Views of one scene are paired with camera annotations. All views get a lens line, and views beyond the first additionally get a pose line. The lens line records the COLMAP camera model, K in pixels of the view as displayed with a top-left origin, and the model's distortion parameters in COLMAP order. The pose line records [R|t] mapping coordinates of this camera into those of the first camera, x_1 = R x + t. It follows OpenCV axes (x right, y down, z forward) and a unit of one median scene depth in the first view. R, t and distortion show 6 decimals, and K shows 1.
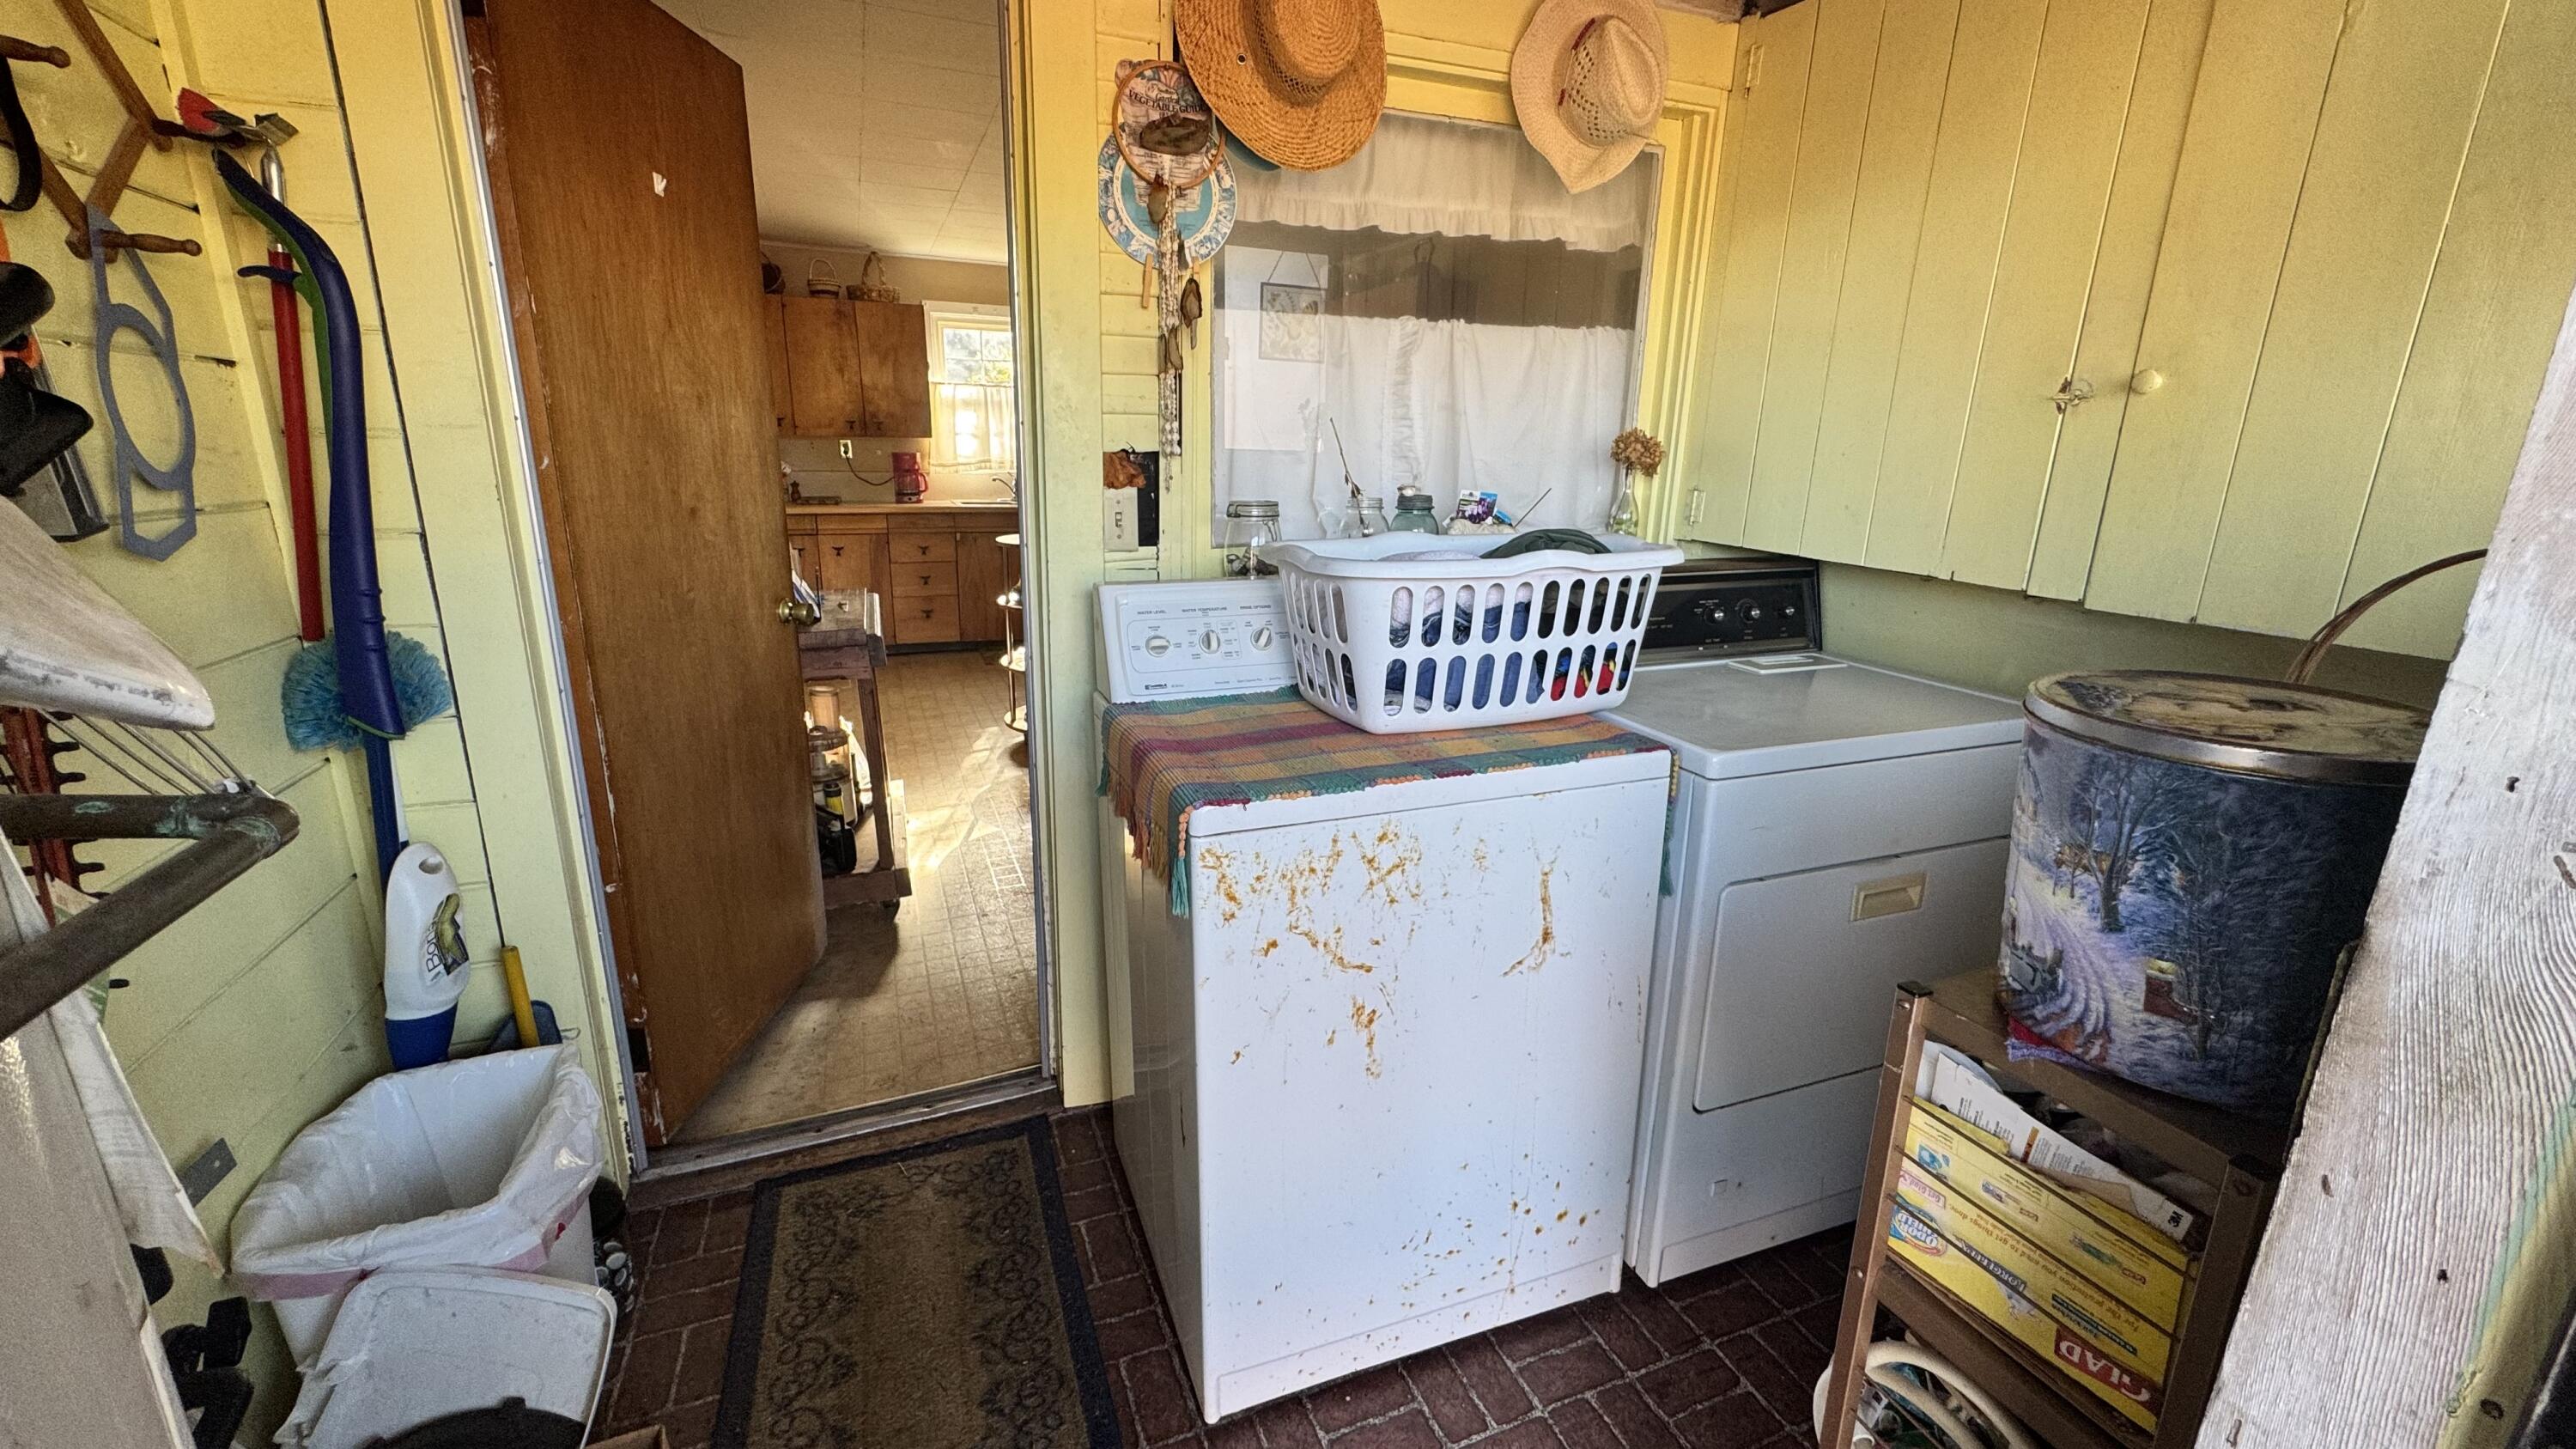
lens RADIAL K [[1038.4, 0, 1282.9], [0, 1038.4, 723.8], [0, 0, 1]] dist [0.002238, 0.000150]
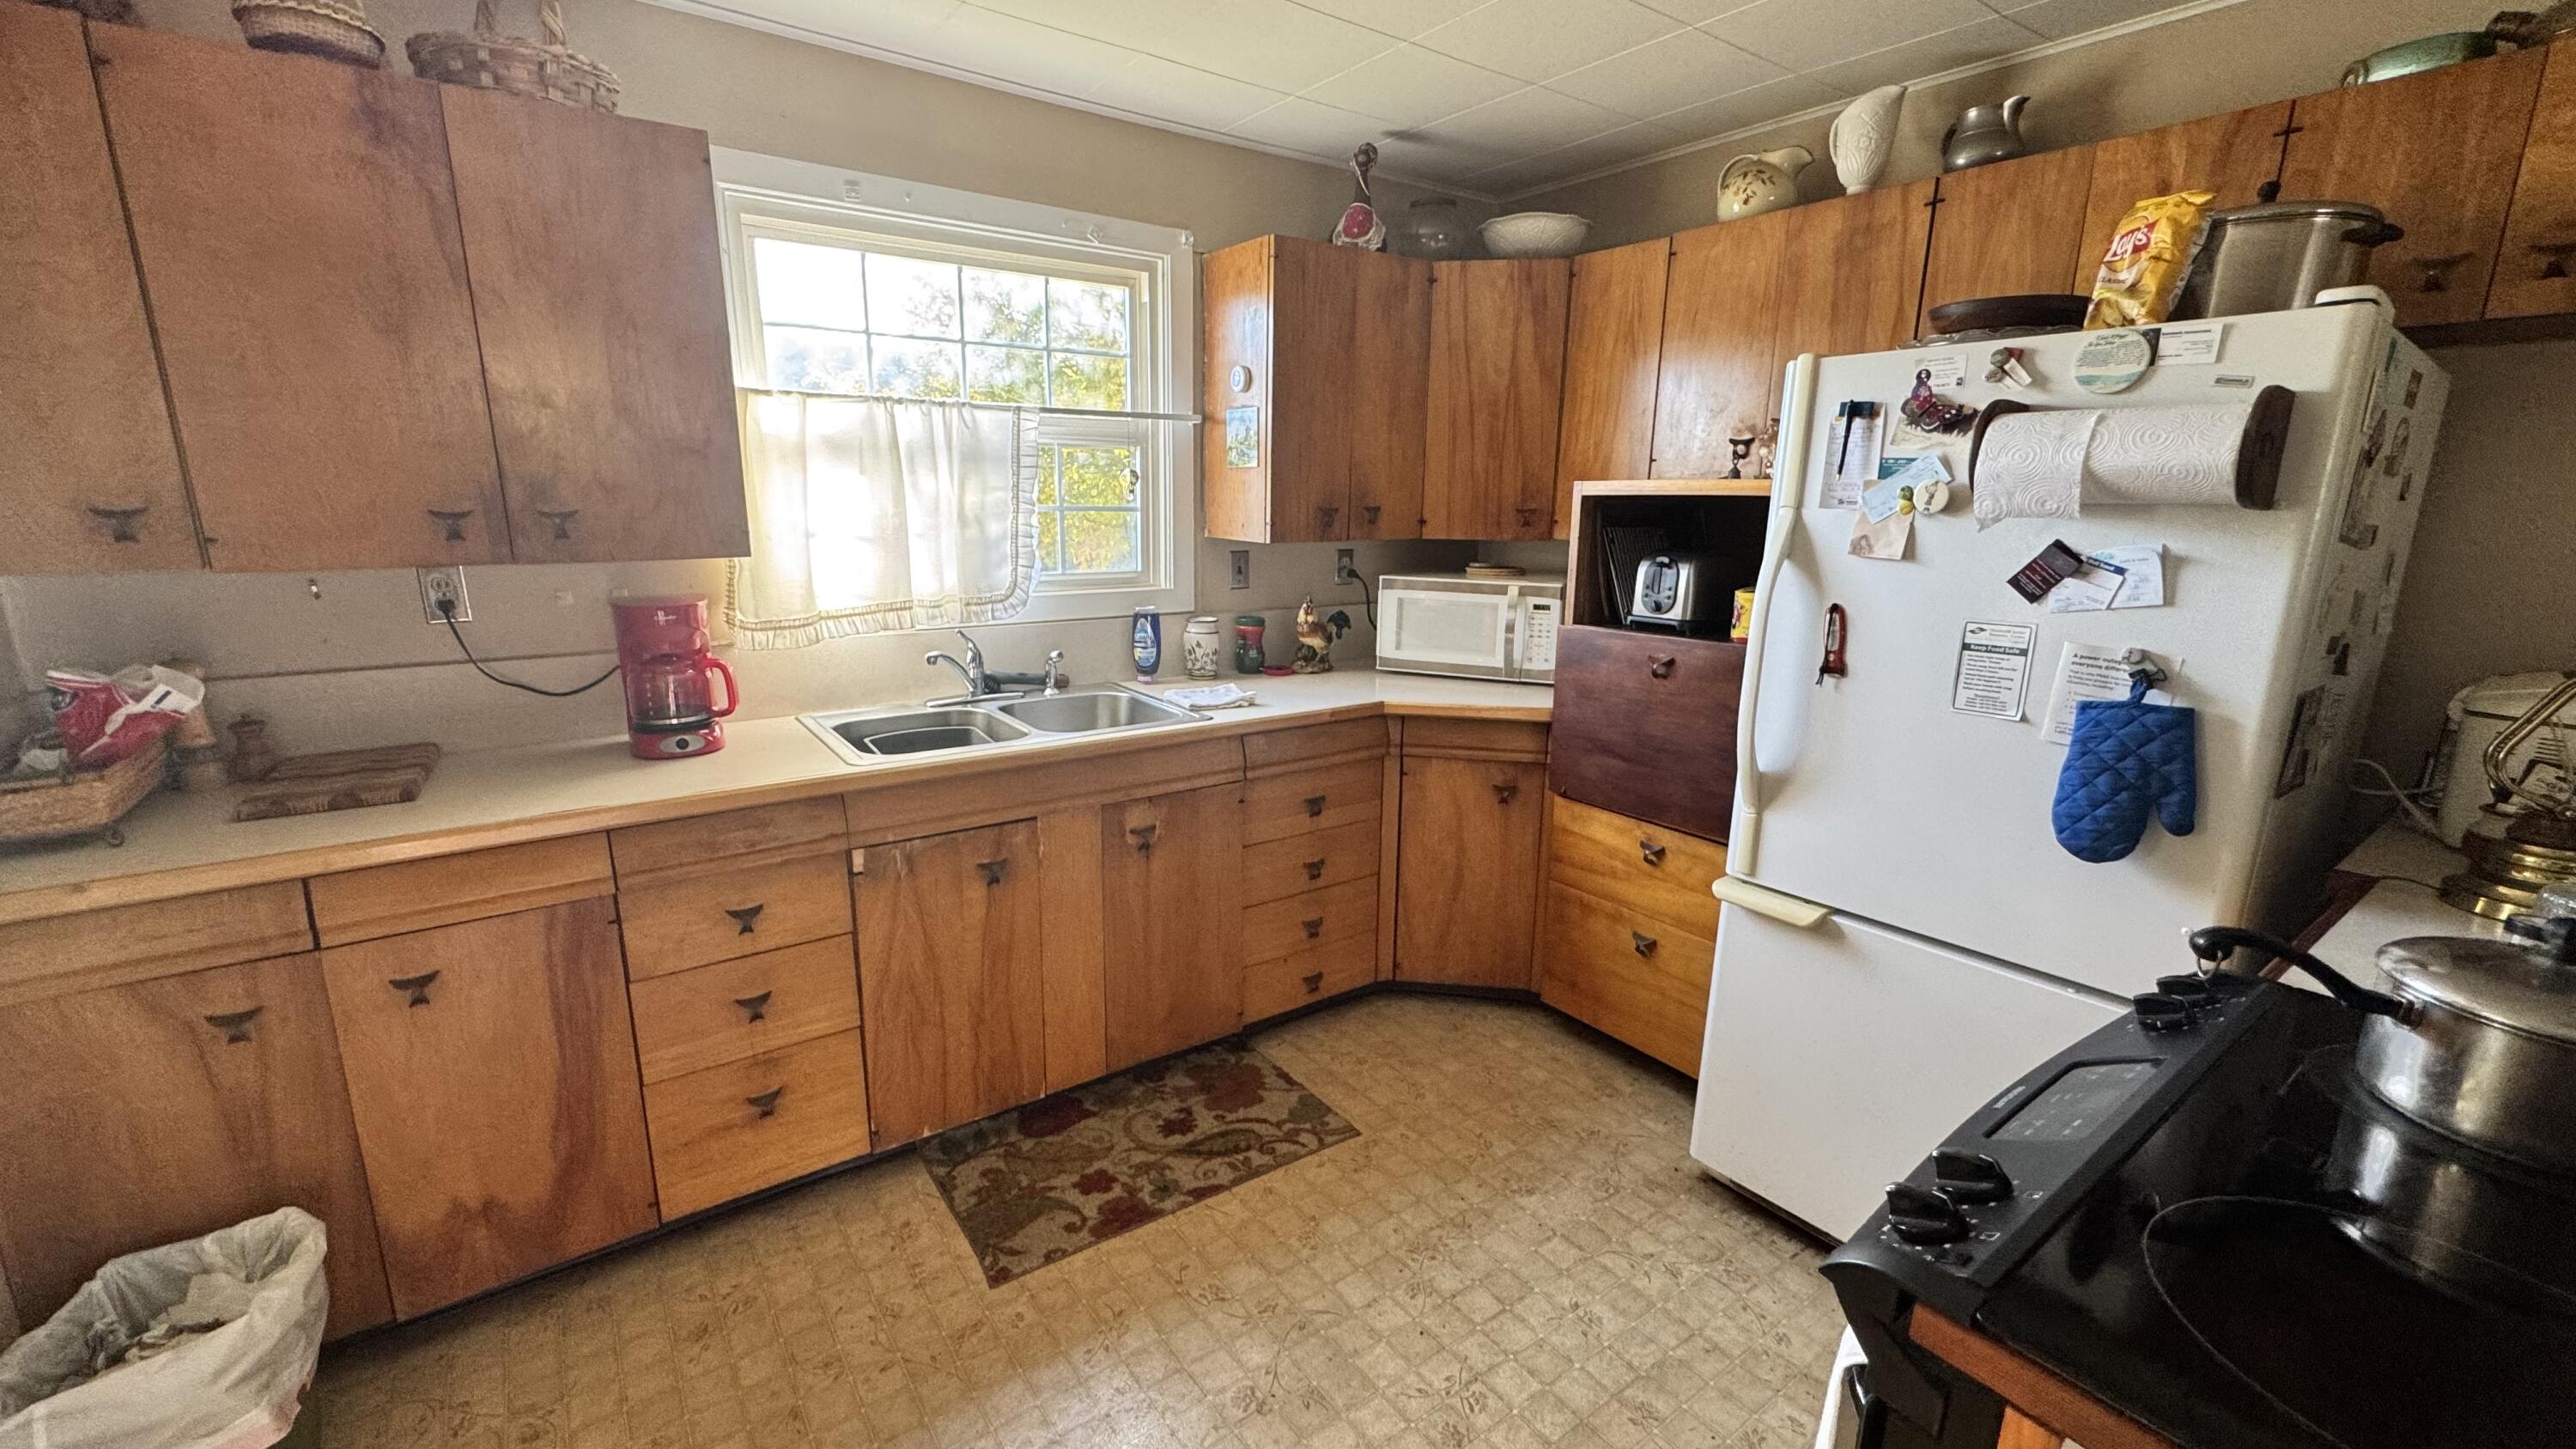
lens RADIAL K [[1038.4, 0, 1290.4], [0, 1038.4, 725.5], [0, 0, 1]] dist [0.002238, 0.000150]
pose [[0.967104, -0.056532, 0.248021, -0.260227], [0.063733, 0.997744, -0.021096, -0.206449], [-0.246269, 0.036209, 0.968525, 0.653246]]
